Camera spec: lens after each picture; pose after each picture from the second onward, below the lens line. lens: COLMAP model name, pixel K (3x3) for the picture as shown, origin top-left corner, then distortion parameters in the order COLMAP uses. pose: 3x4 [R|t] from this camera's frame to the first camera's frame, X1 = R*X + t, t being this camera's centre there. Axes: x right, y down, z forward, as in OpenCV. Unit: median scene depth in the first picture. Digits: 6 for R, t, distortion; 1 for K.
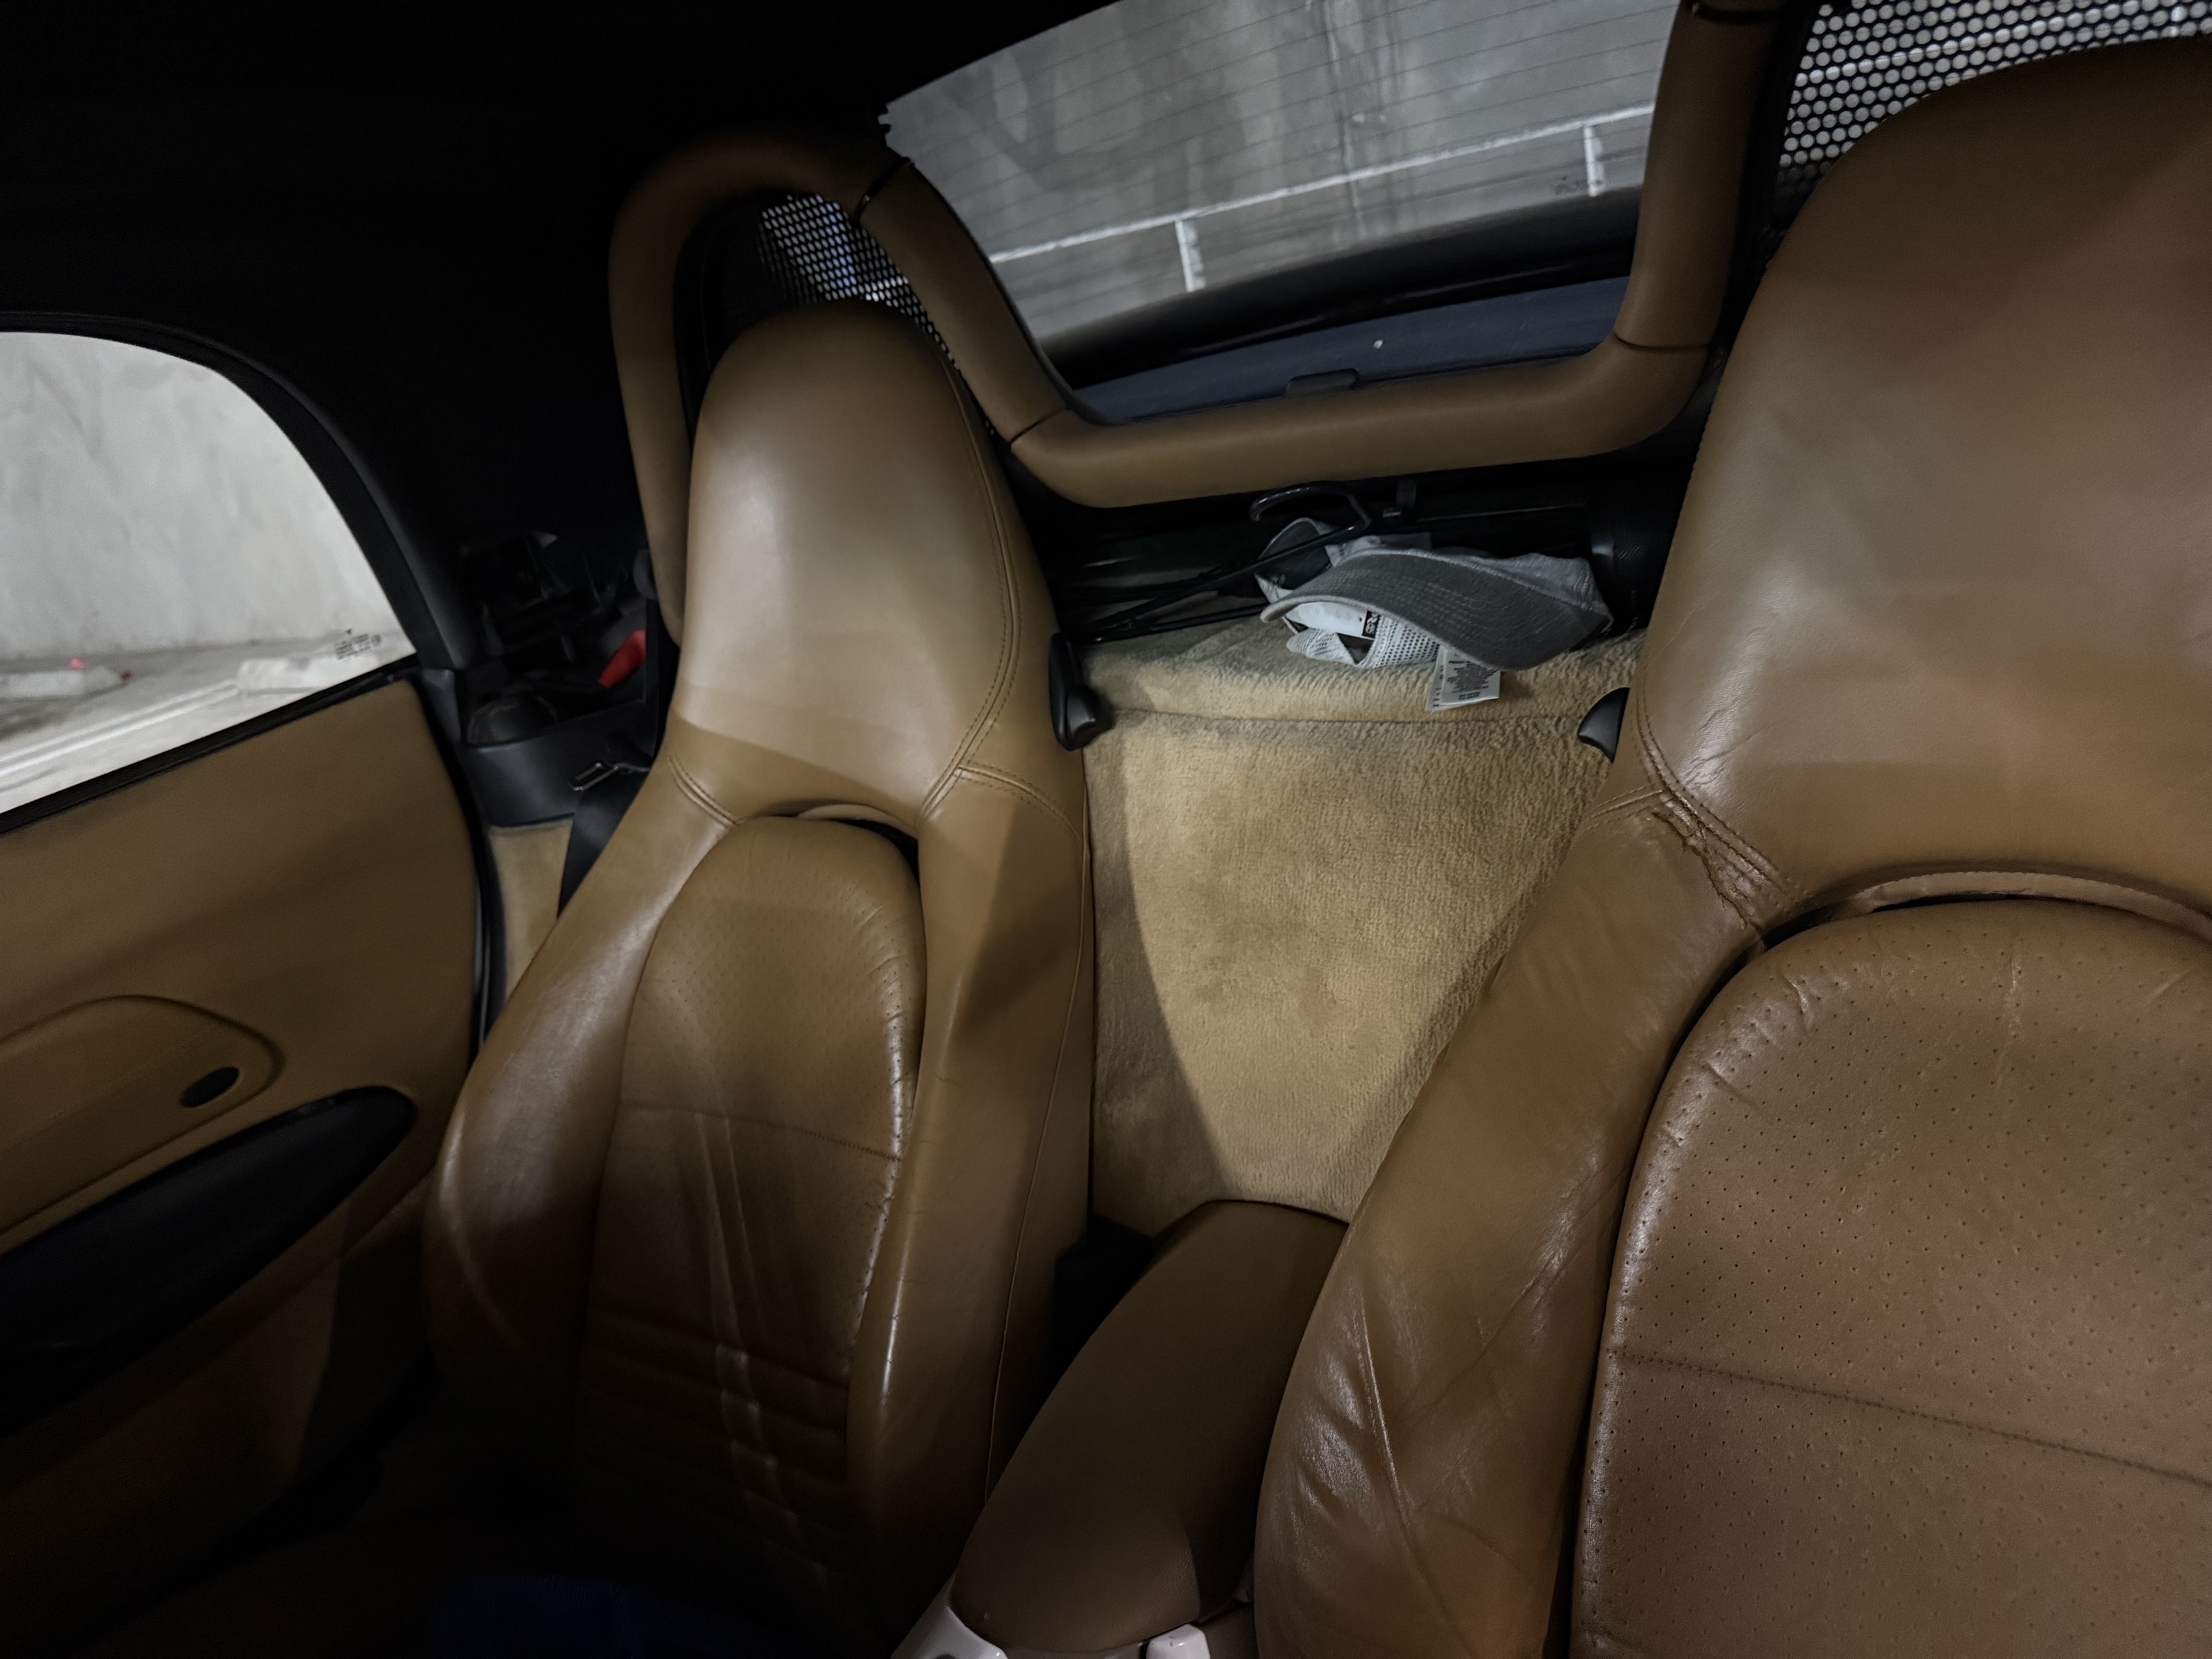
lens RADIAL K [[1533.2, 0, 1106.0], [0, 1533.2, 829.5], [0, 0, 1]] dist [-0.001862, -0.000288]
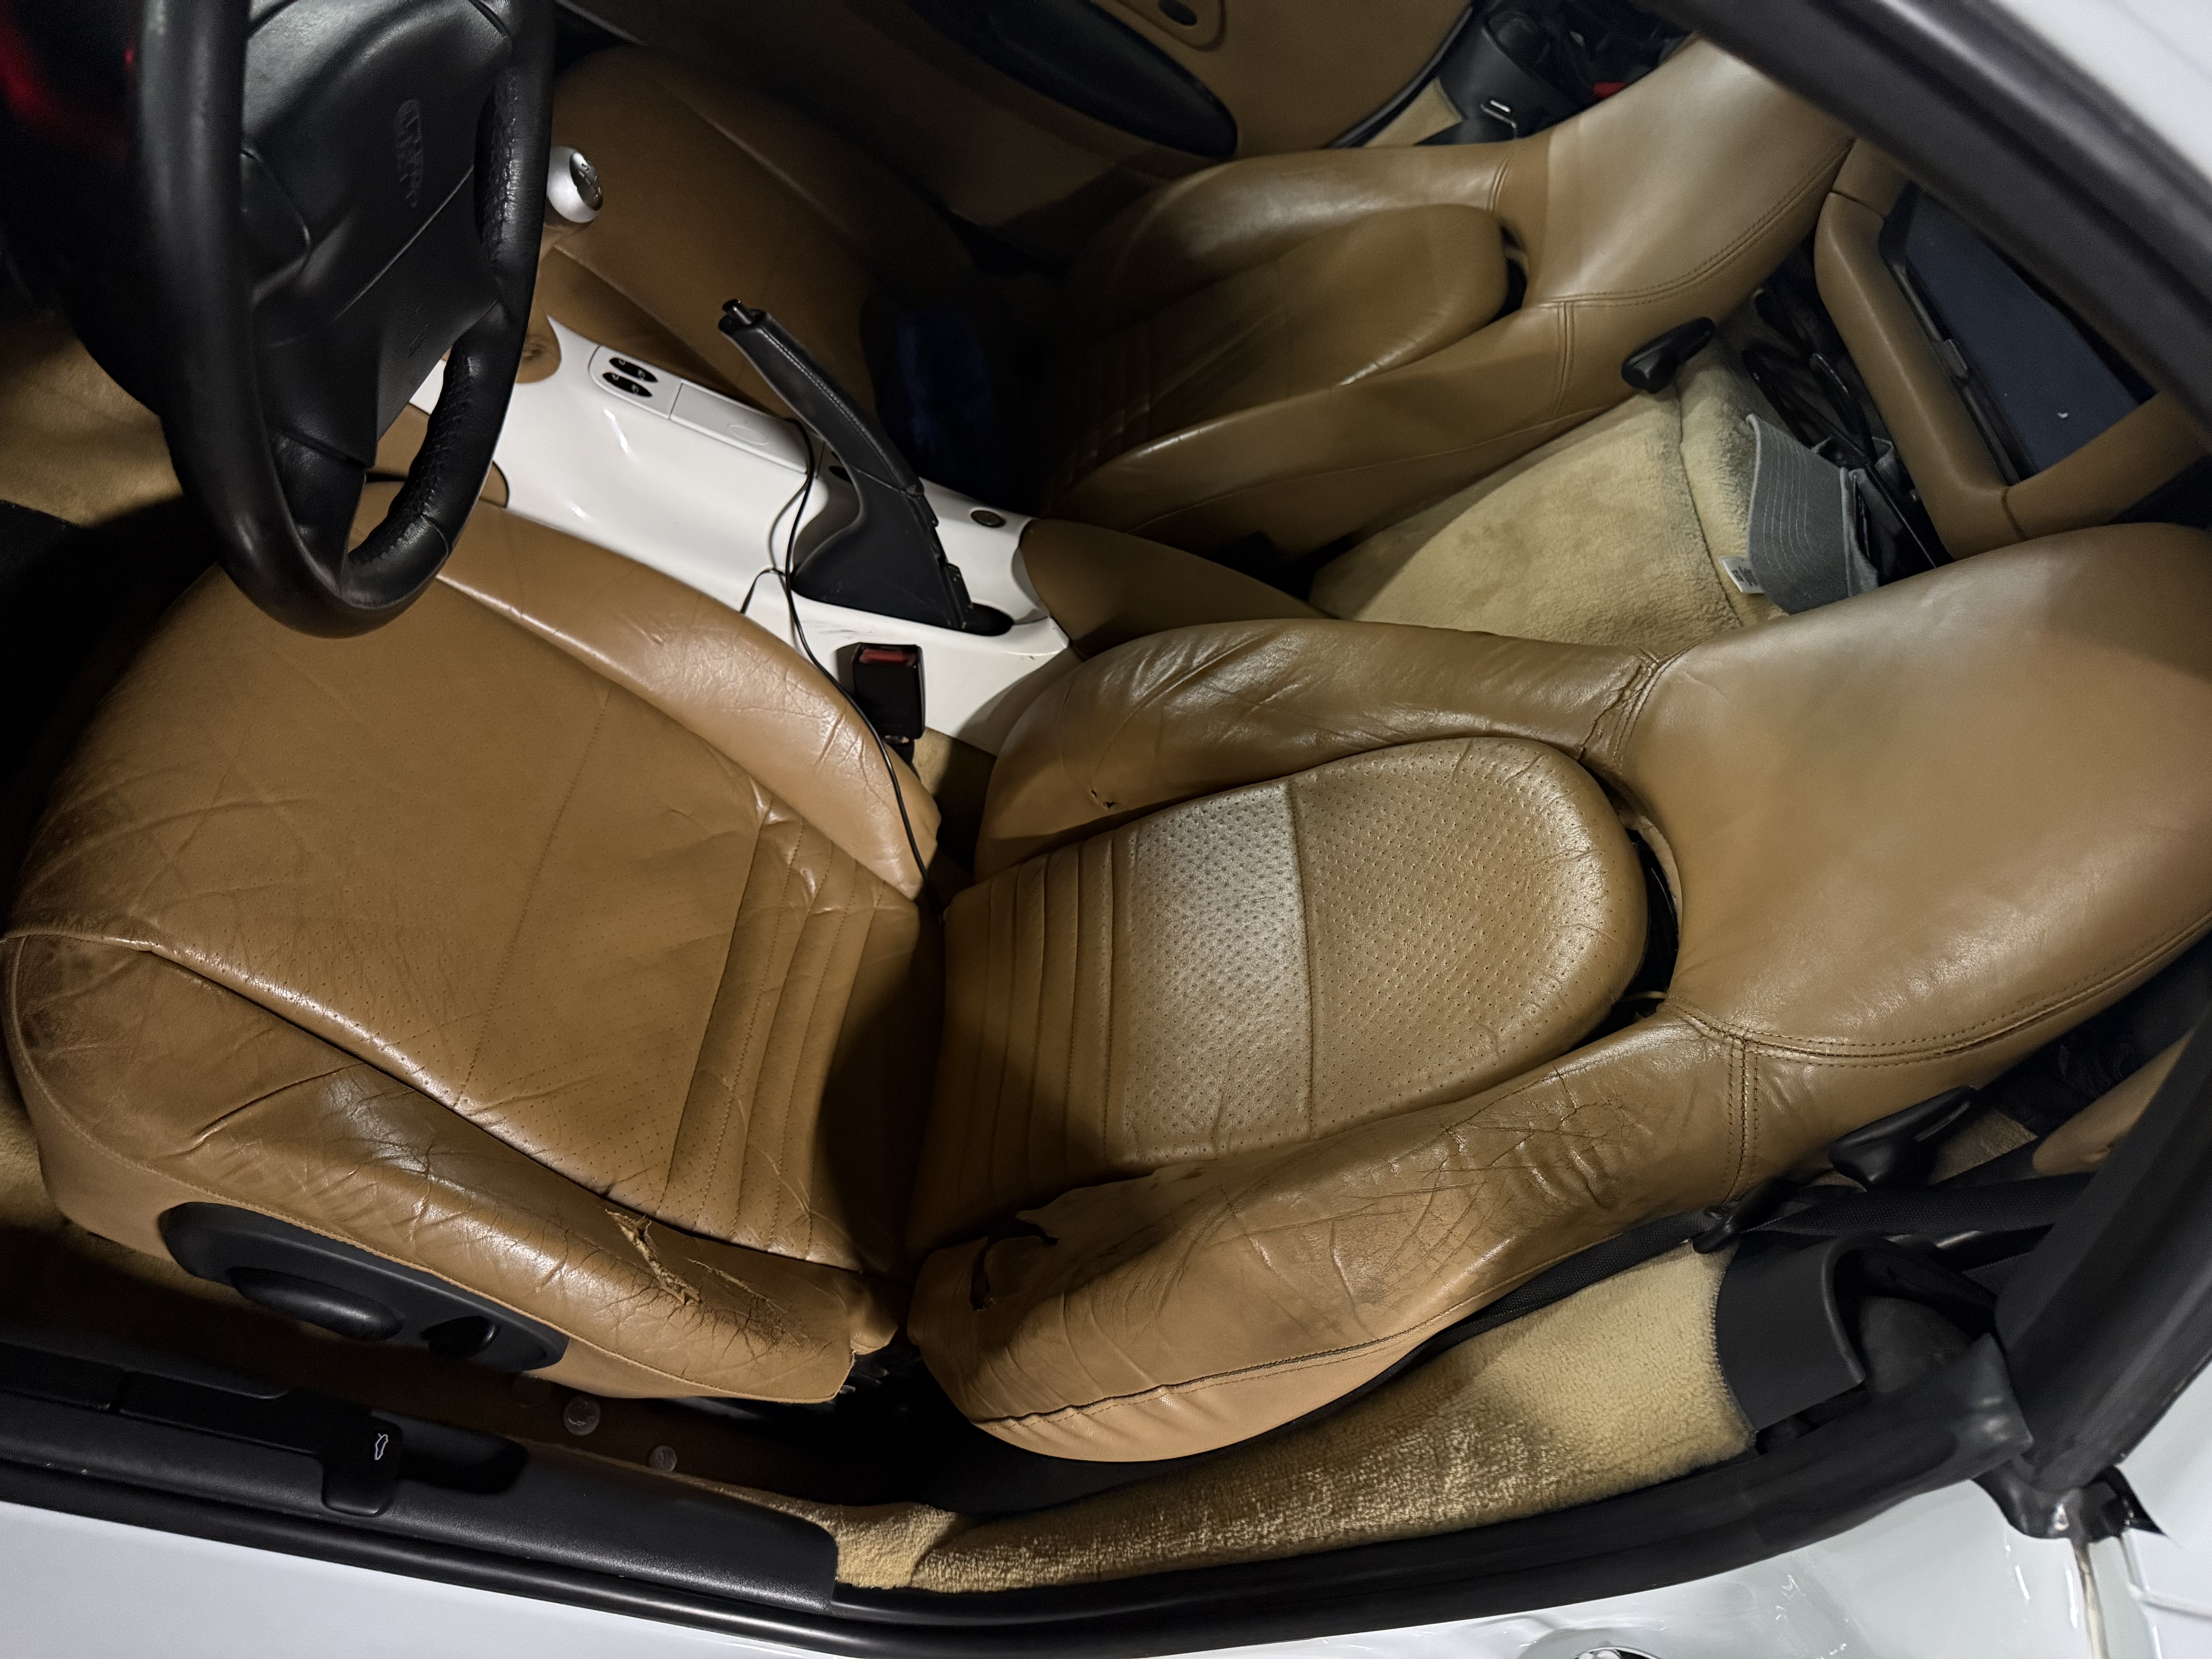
lens RADIAL K [[1625.0, 0, 1106.0], [0, 1625.0, 829.5], [0, 0, 1]] dist [0.002741, 0.006570]
pose [[0.335880, 0.912071, -0.235184, 0.486645], [-0.795460, 0.408387, 0.447732, -0.160249], [0.504409, 0.036695, 0.862685, -0.359506]]
